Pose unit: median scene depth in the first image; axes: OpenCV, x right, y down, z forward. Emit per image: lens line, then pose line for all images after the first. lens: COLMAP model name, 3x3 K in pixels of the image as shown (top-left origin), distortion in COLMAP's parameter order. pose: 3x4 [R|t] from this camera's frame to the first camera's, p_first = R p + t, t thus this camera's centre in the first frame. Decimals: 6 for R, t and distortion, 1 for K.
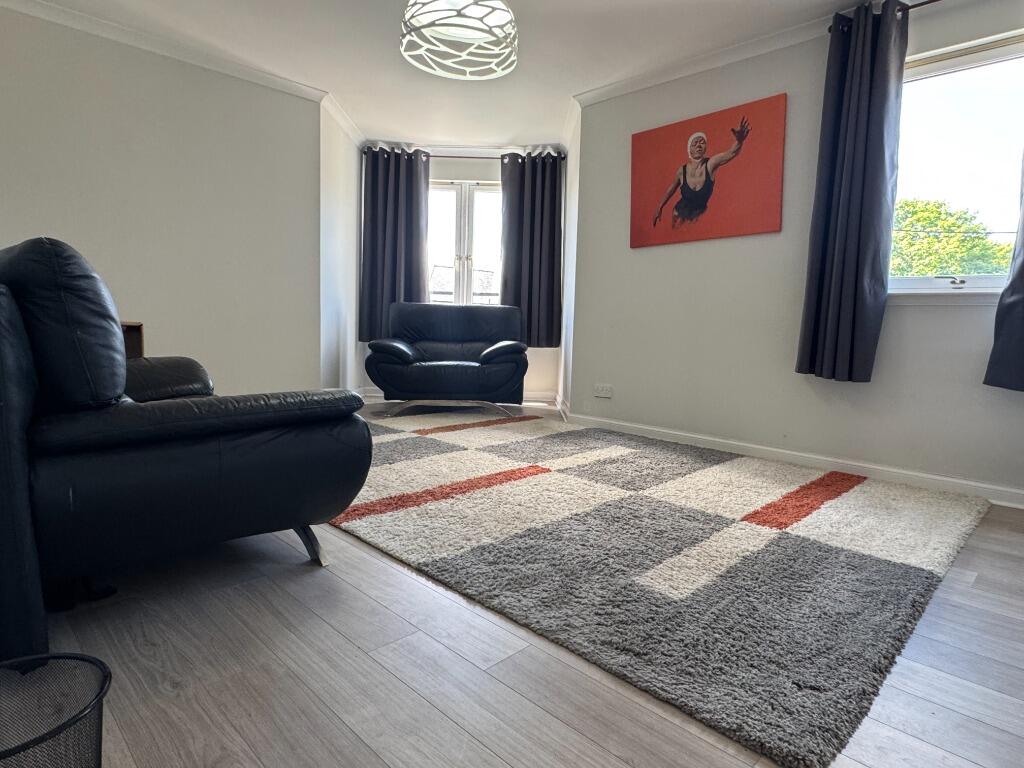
lens RADIAL K [[587.3, 0, 509.5], [0, 587.3, 380.2], [0, 0, 1]] dist [0.002617, 0.000095]
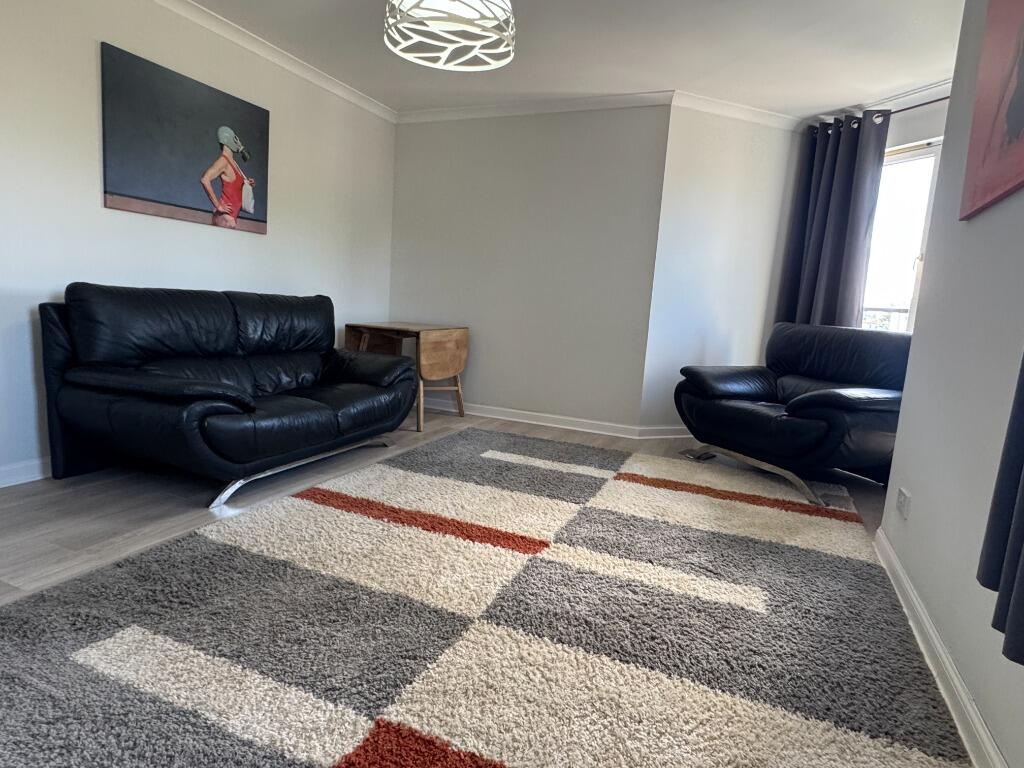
lens RADIAL K [[587.3, 0, 509.2], [0, 587.3, 387.4], [0, 0, 1]] dist [0.002617, 0.000095]
pose [[0.347666, 0.134049, -0.927987, 0.618152], [-0.147703, 0.985200, 0.086977, -0.097359], [0.925911, 0.106828, 0.362320, 0.593719]]
